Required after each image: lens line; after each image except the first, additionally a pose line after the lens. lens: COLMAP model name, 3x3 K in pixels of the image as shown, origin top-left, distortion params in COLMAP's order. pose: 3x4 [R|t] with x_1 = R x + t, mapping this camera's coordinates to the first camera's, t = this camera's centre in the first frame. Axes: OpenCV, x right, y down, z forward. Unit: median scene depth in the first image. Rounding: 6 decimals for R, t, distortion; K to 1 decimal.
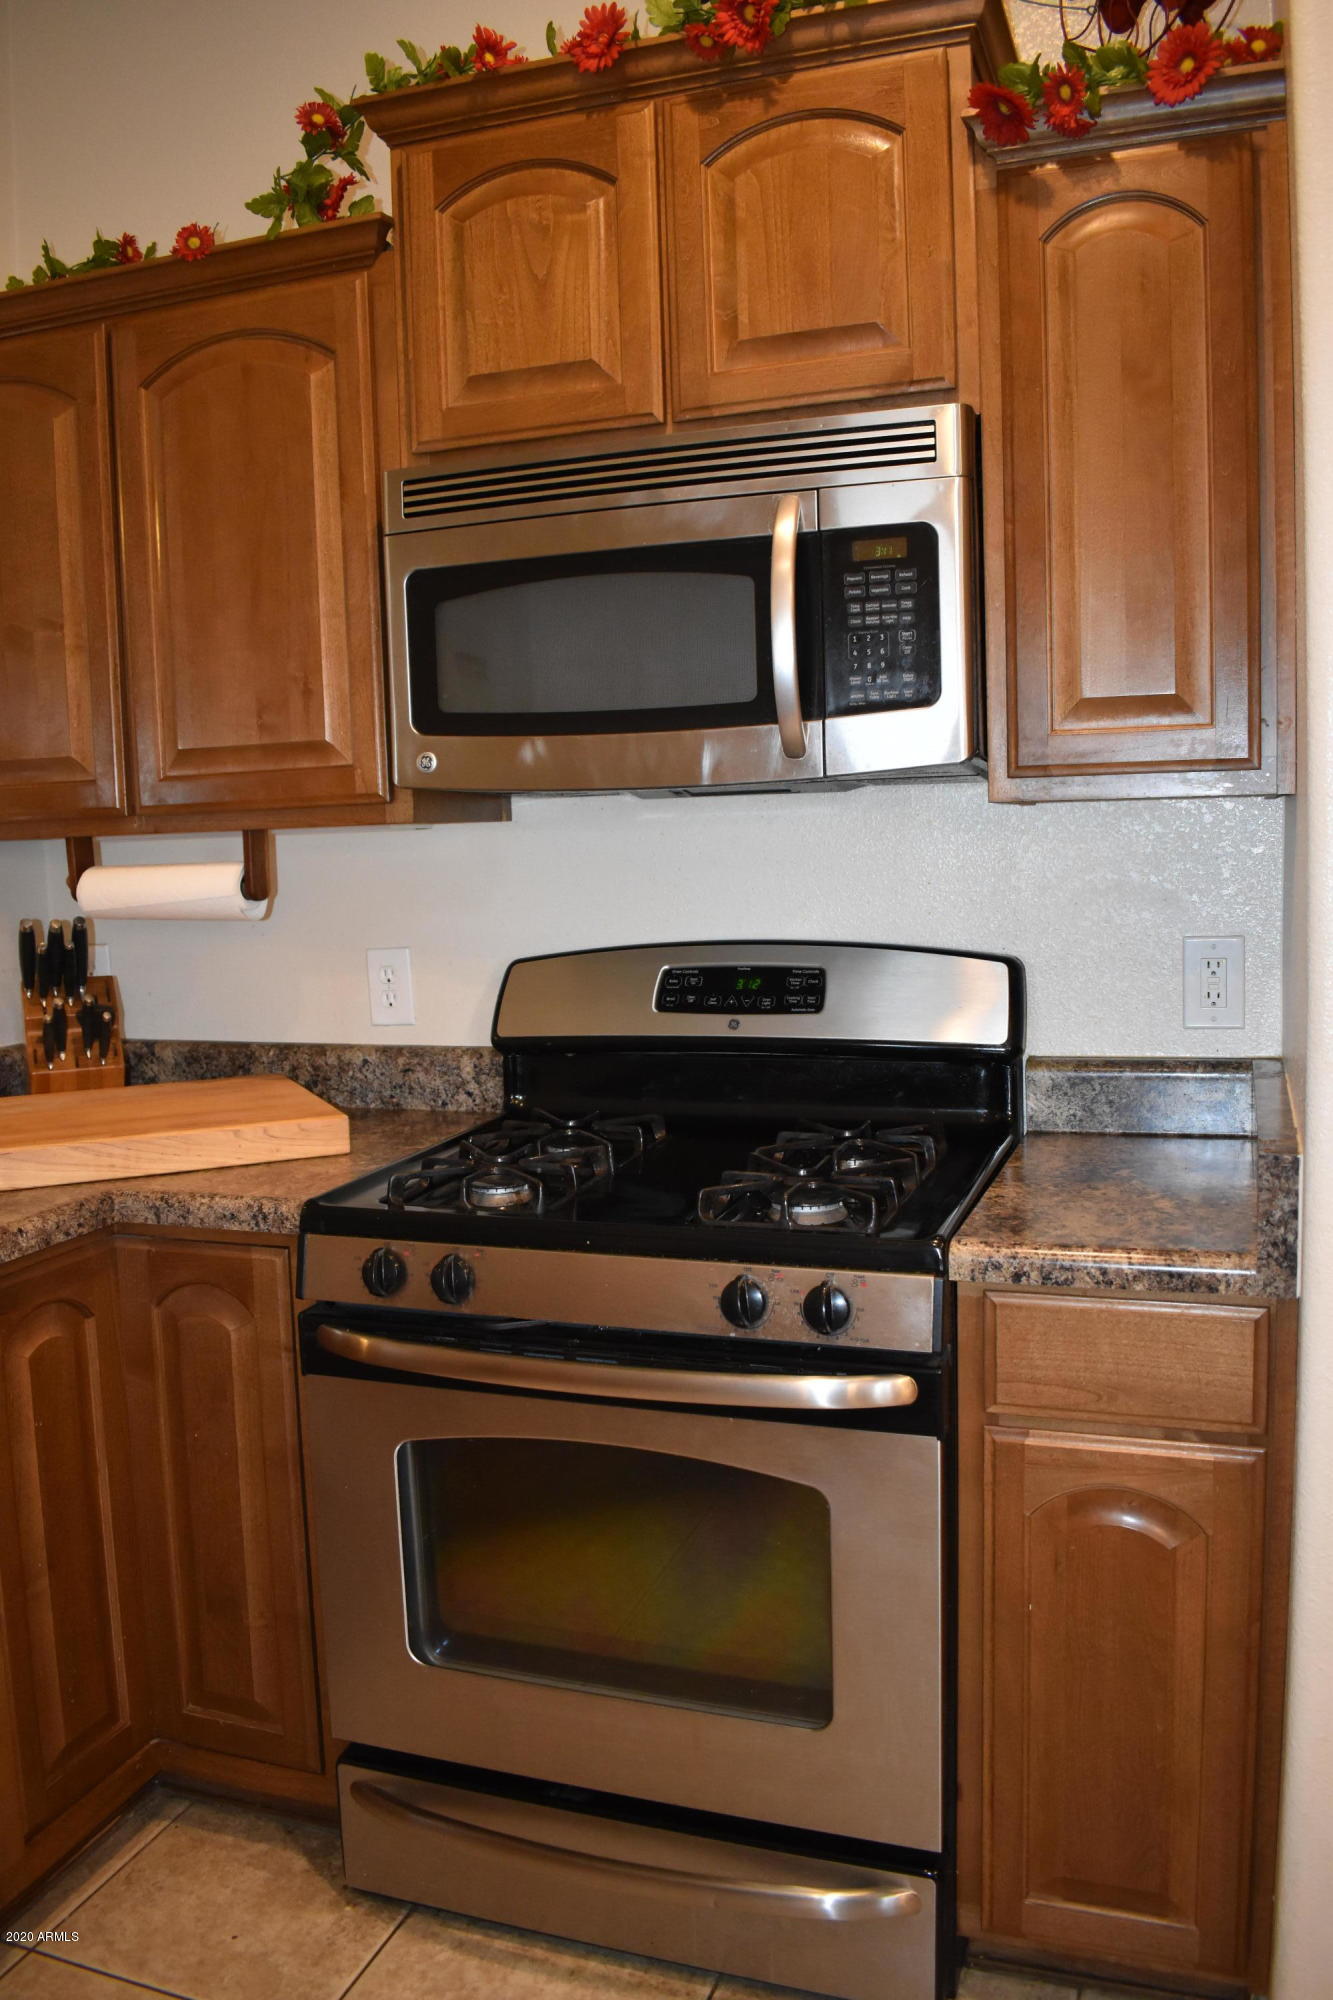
lens RADIAL K [[1572.0, 0, 666.5], [0, 1572.0, 1000.0], [0, 0, 1]] dist [-0.098459, 0.019297]
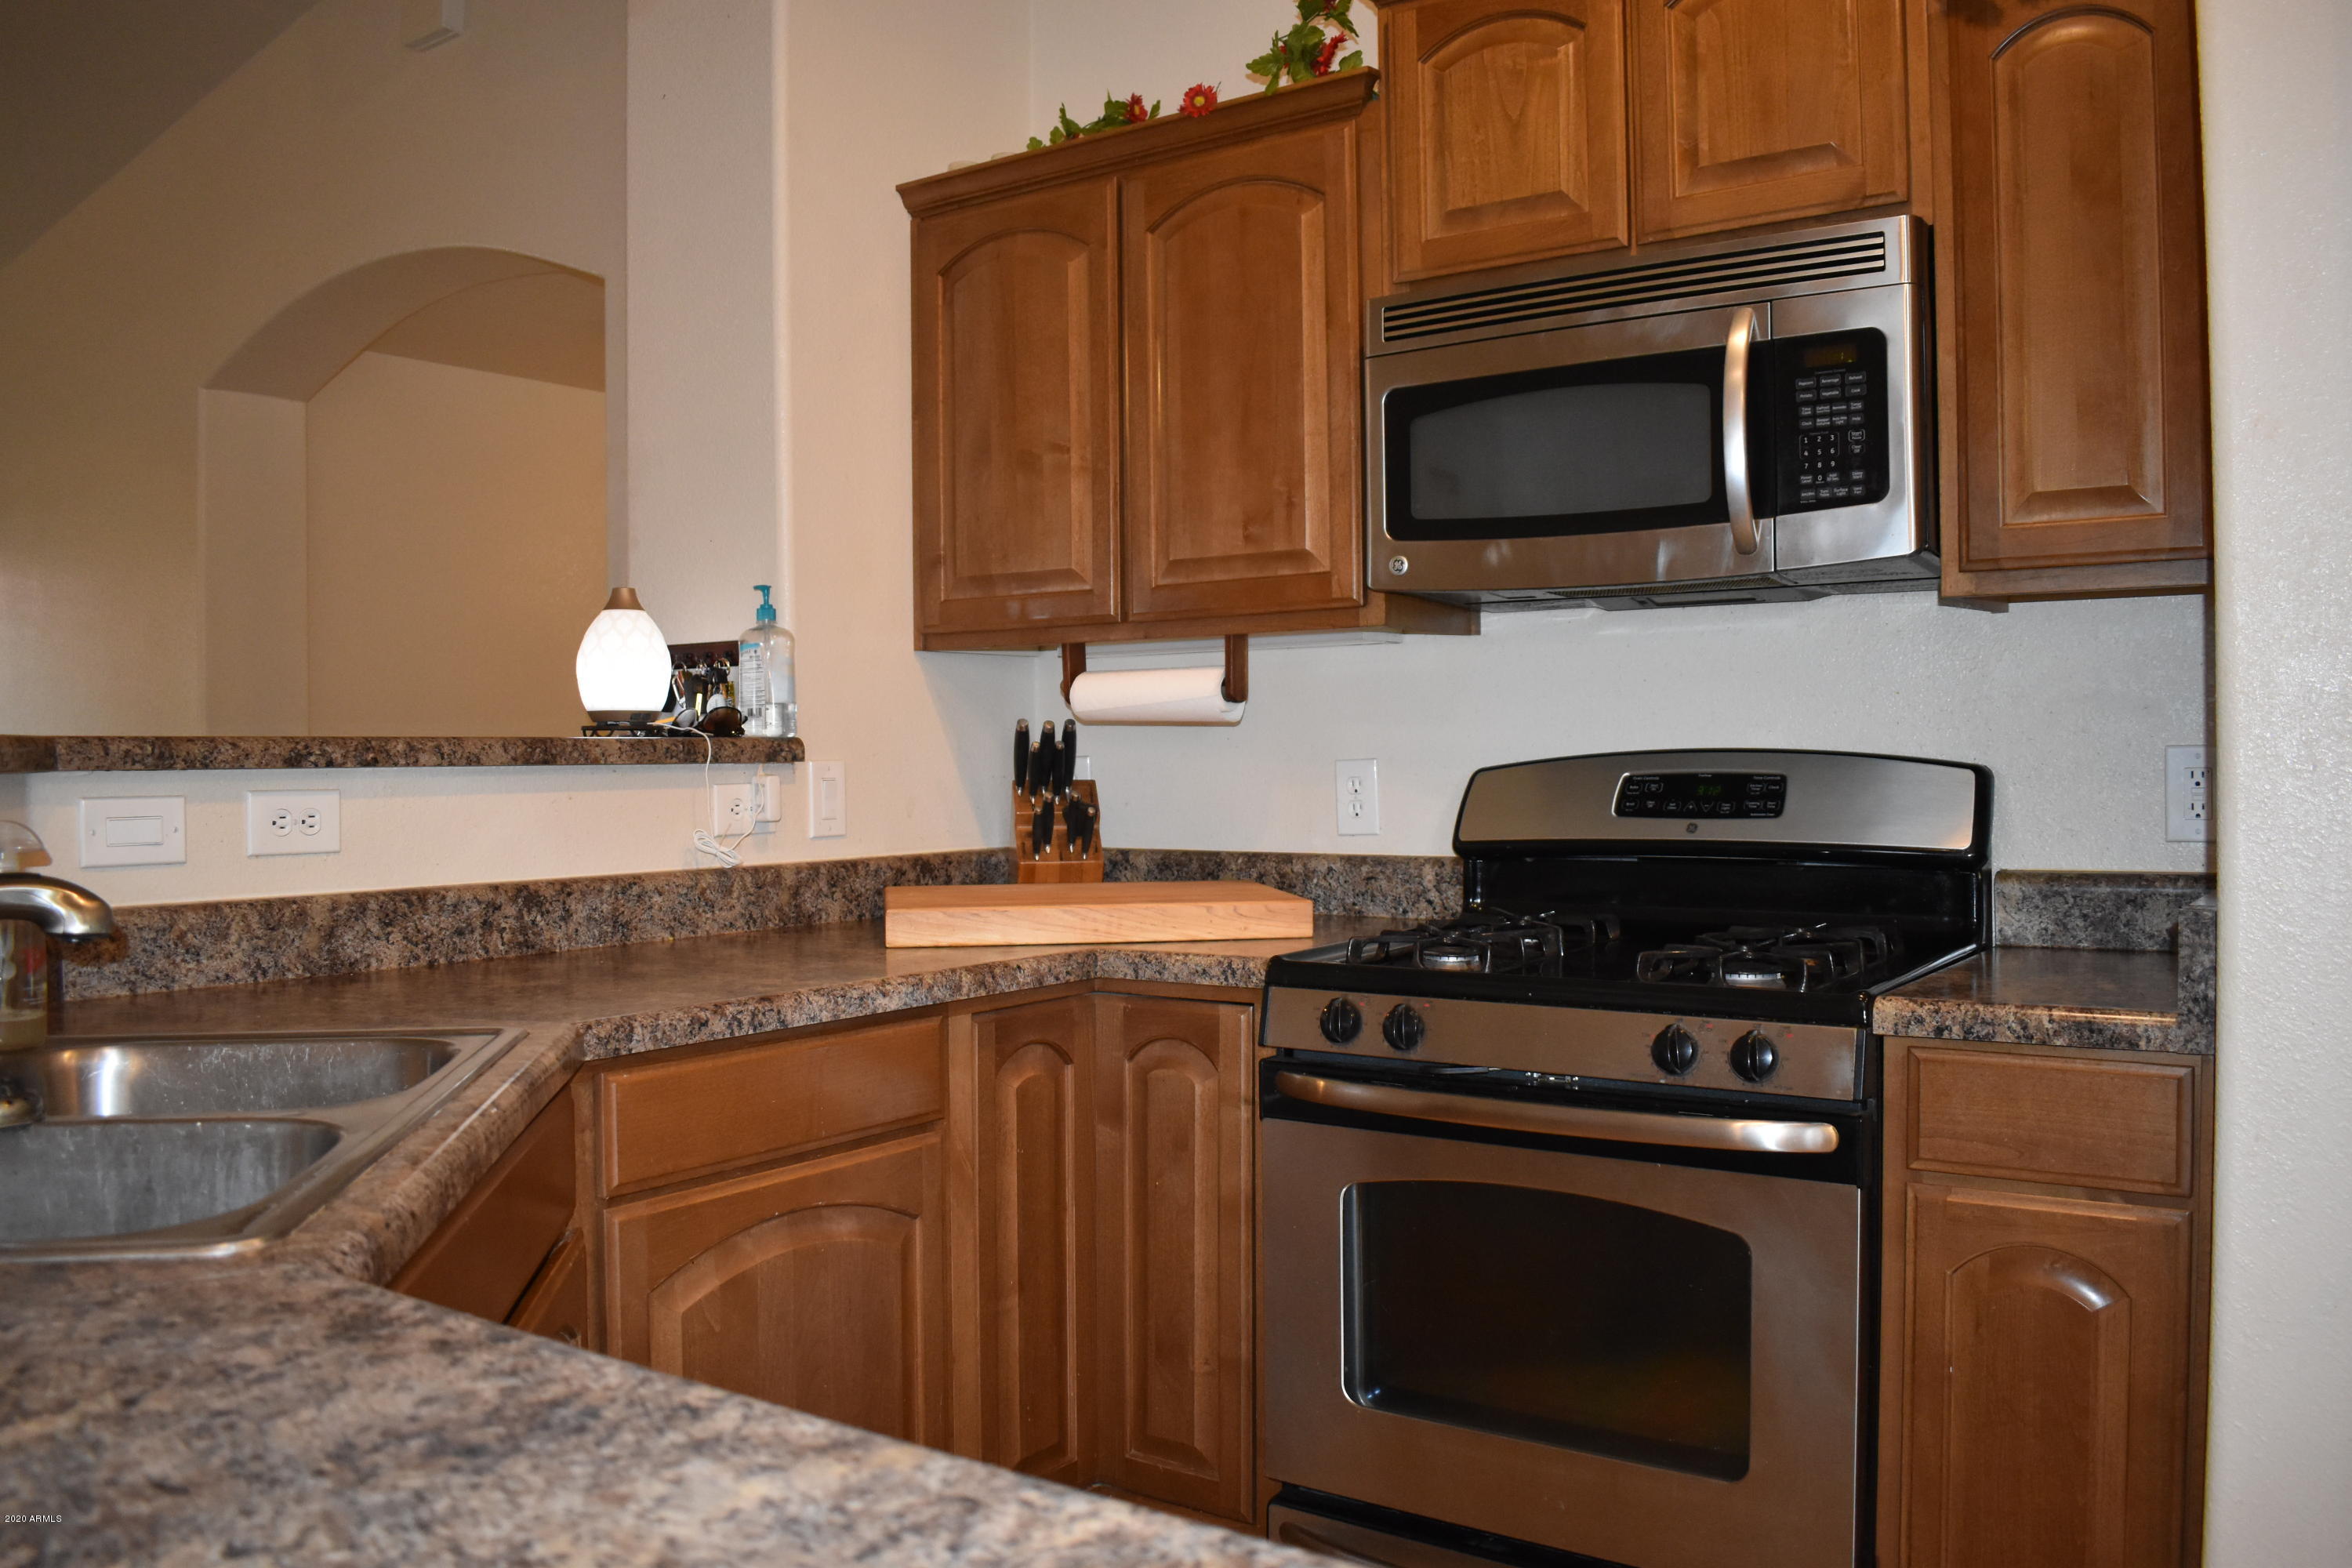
lens RADIAL K [[1848.7, 0, 1182.0], [0, 1848.7, 787.7], [0, 0, 1]] dist [-0.098459, 0.019297]
pose [[0.963315, 0.025382, -0.267169, 0.046300], [-0.047220, 0.996017, -0.075635, 0.105241], [0.264185, 0.085476, 0.960677, -0.246190]]
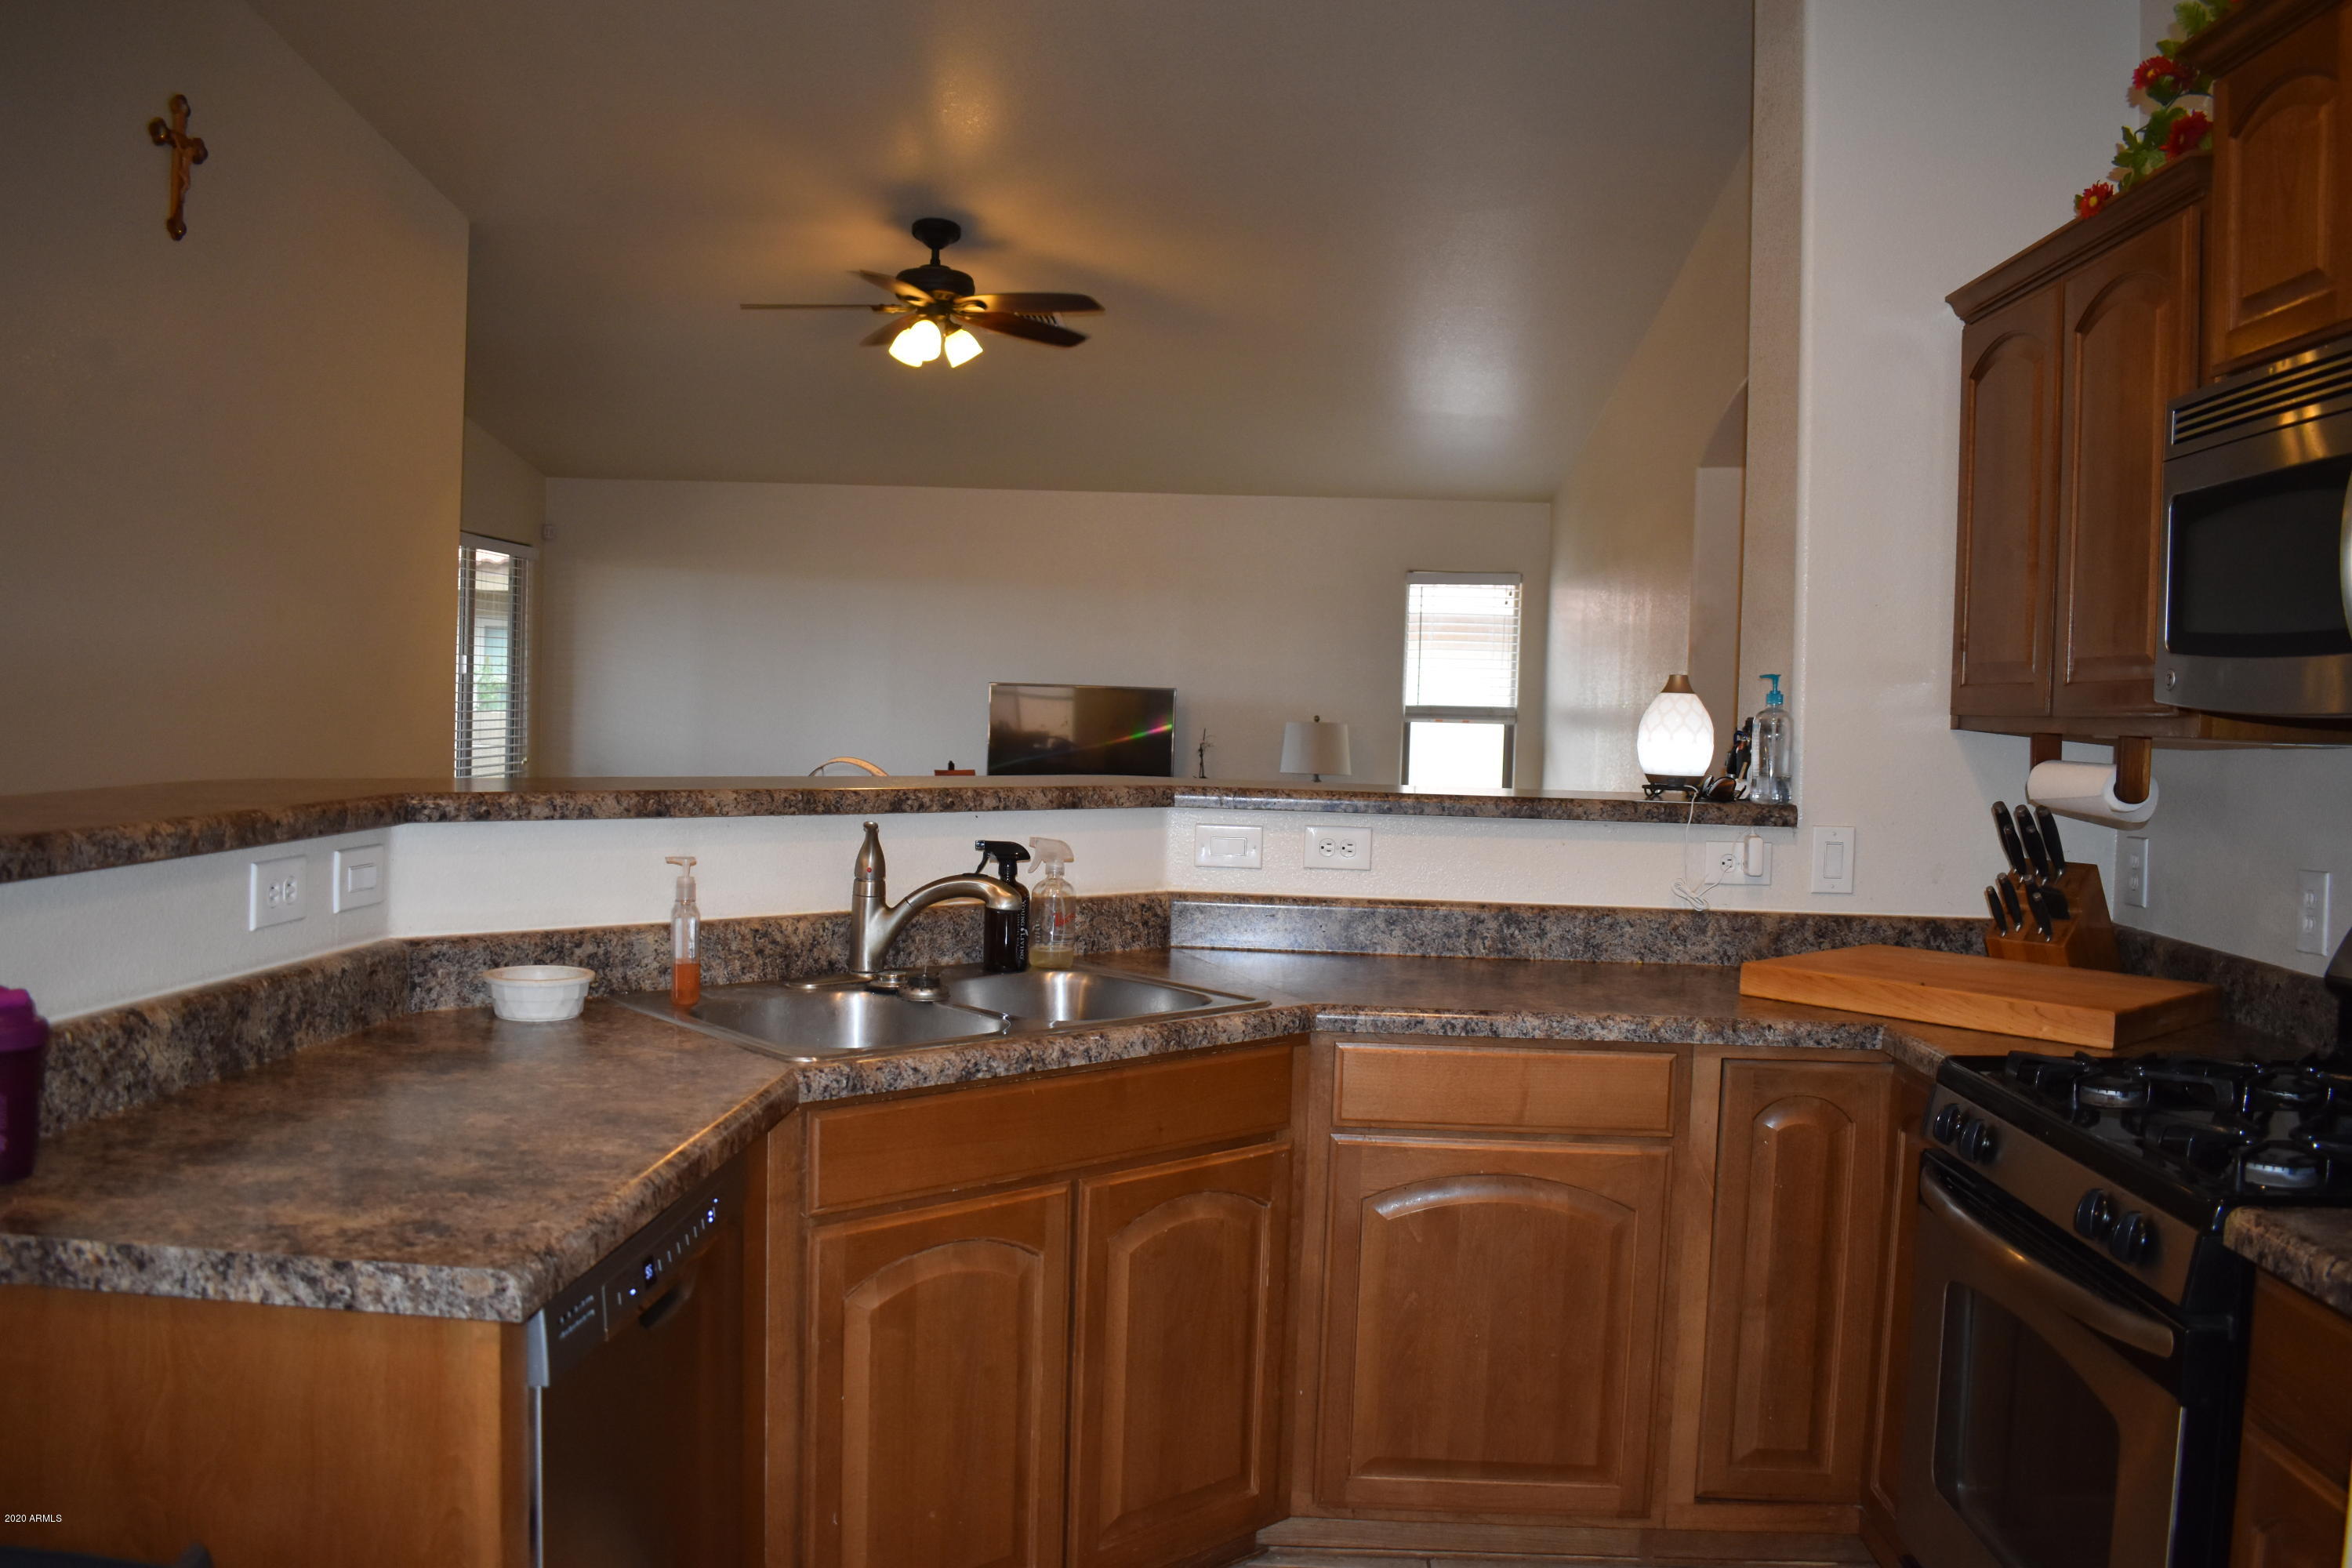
lens RADIAL K [[1848.7, 0, 1182.0], [0, 1848.7, 787.7], [0, 0, 1]] dist [-0.098459, 0.019297]
pose [[0.289300, 0.080752, -0.953826, 0.820035], [-0.137360, 0.989625, 0.042121, -0.043553], [0.947332, 0.118832, 0.297390, 0.043534]]
